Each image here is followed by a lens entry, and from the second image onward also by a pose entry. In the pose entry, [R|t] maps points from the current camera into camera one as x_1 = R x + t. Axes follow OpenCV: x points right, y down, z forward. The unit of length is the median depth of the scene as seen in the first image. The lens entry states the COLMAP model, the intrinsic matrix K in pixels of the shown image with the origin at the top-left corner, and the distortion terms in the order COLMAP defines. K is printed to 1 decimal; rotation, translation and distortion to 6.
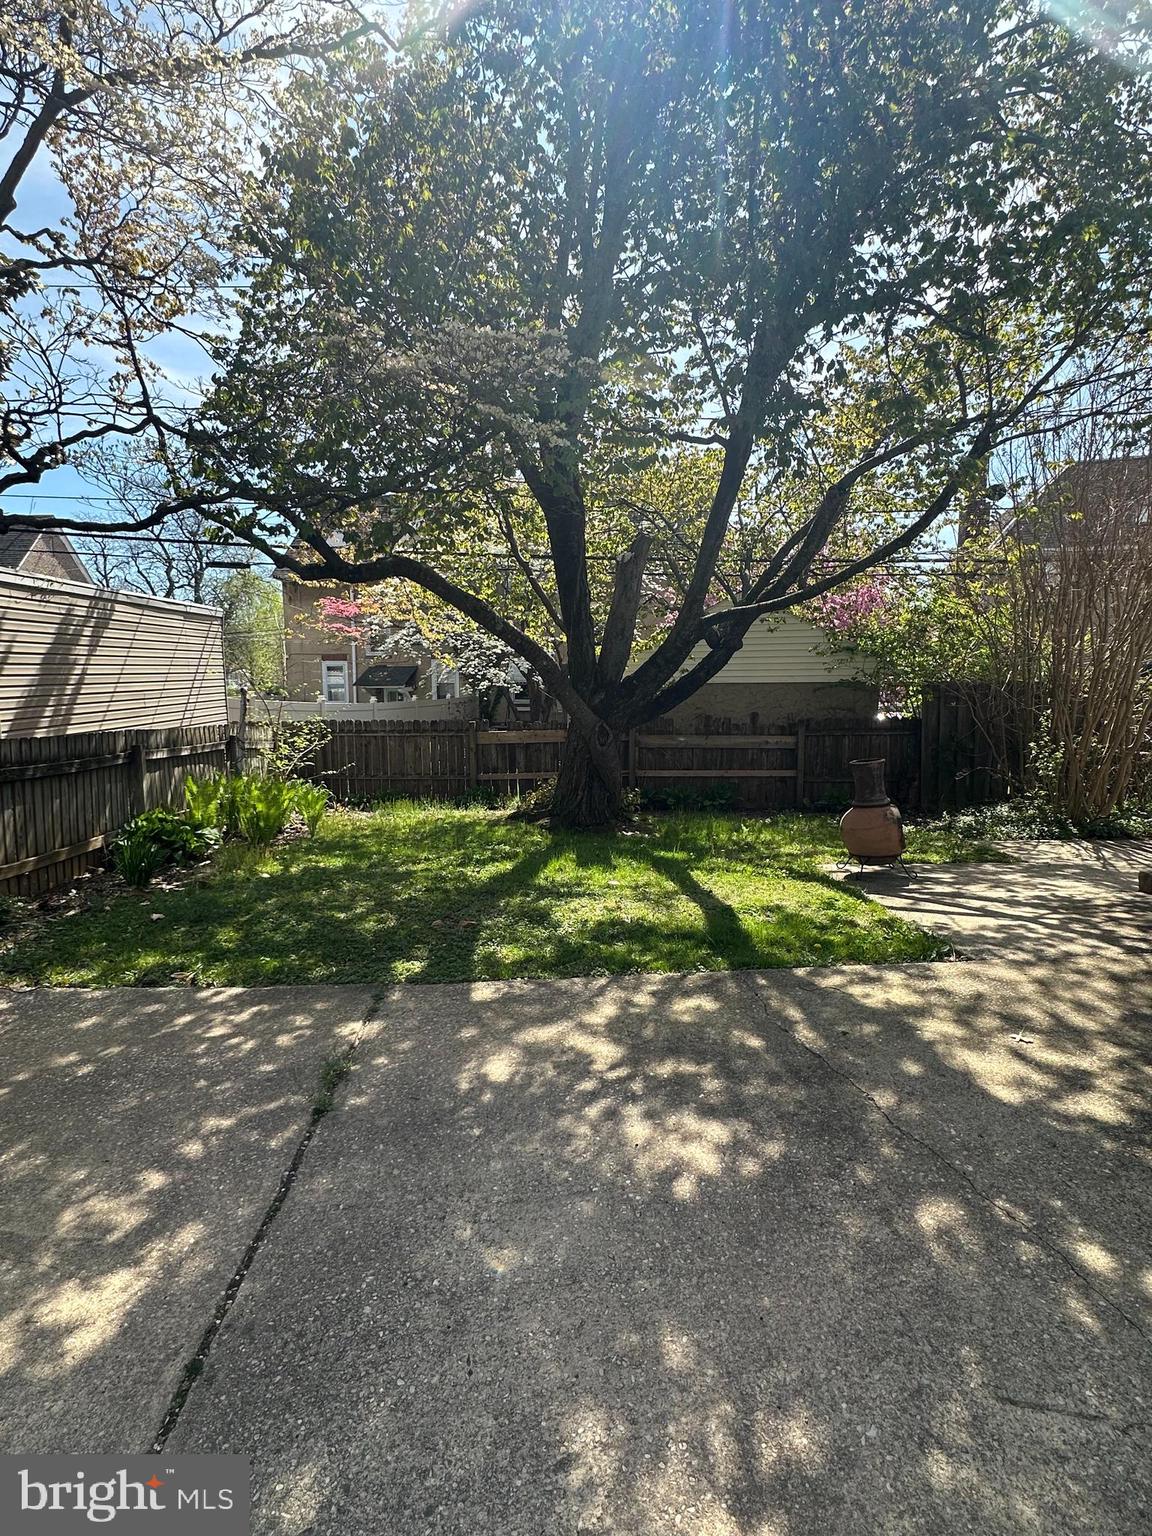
lens RADIAL K [[758.0, 0, 573.6], [0, 758.0, 761.8], [0, 0, 1]] dist [-0.006086, -0.000679]
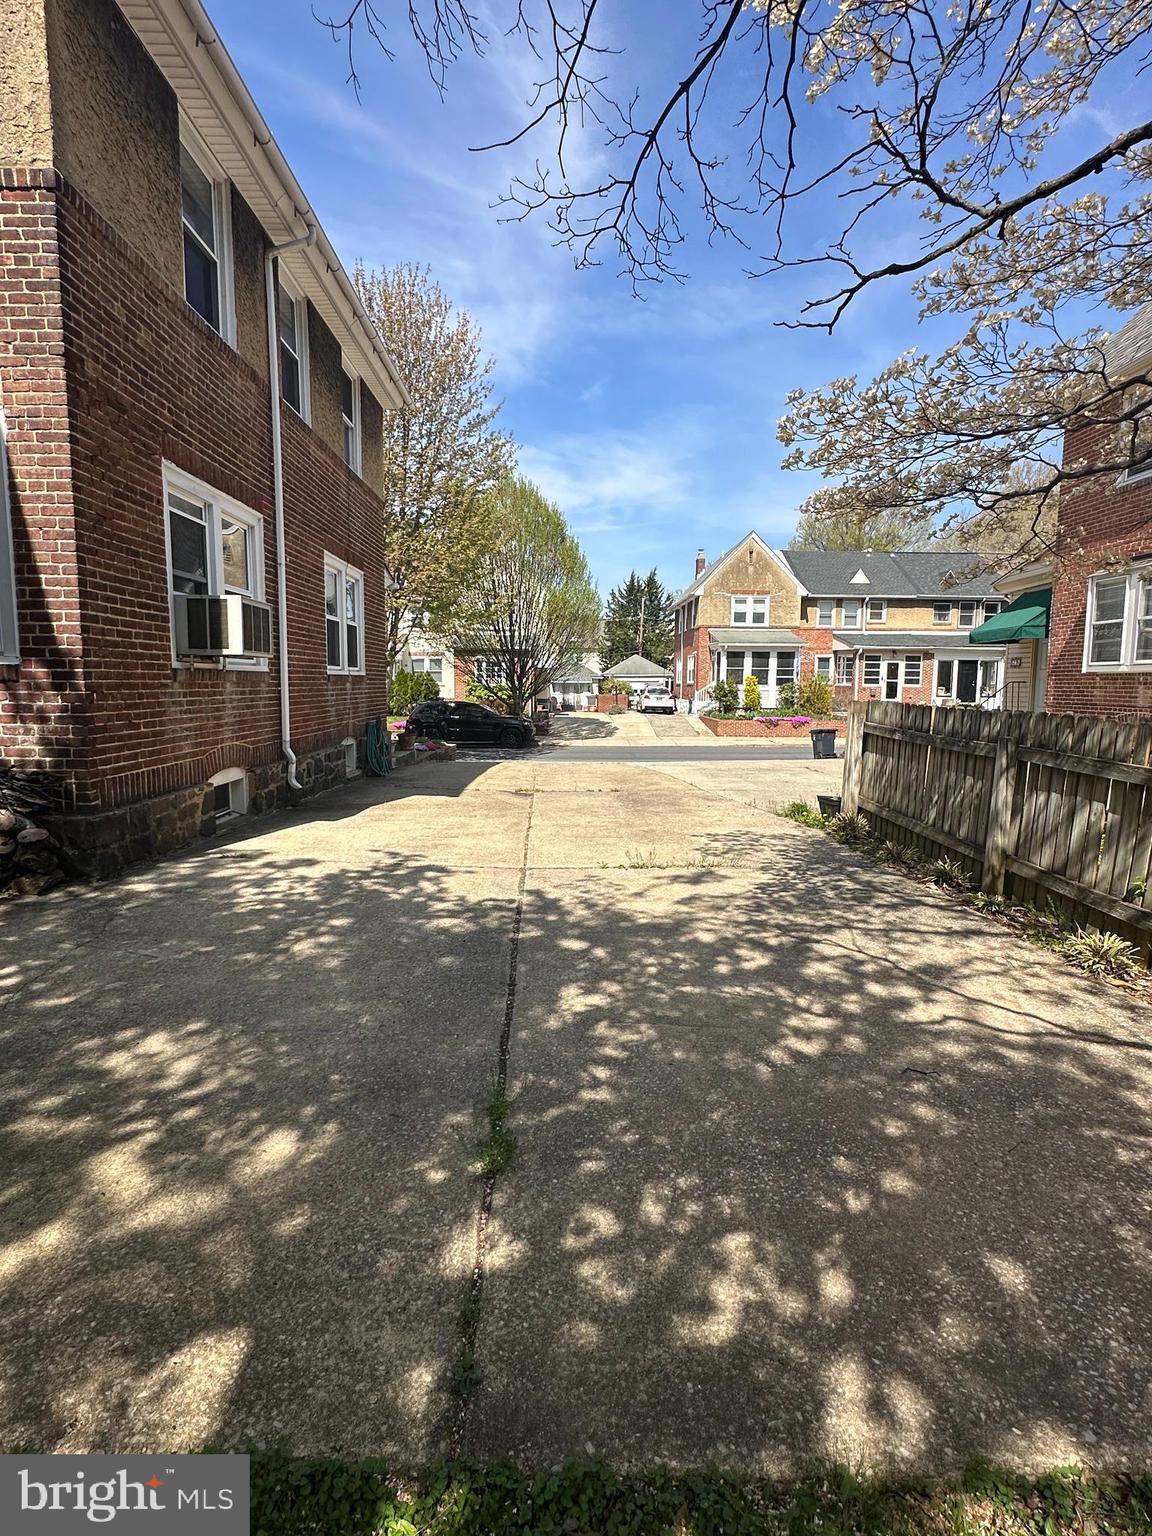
lens RADIAL K [[758.0, 0, 576.3], [0, 758.0, 765.8], [0, 0, 1]] dist [-0.006086, -0.000679]
pose [[-0.999963, 0.002163, 0.008274, -0.428838], [0.003896, 0.976473, 0.215604, -0.133927], [-0.007613, 0.215629, -0.976446, 1.758374]]
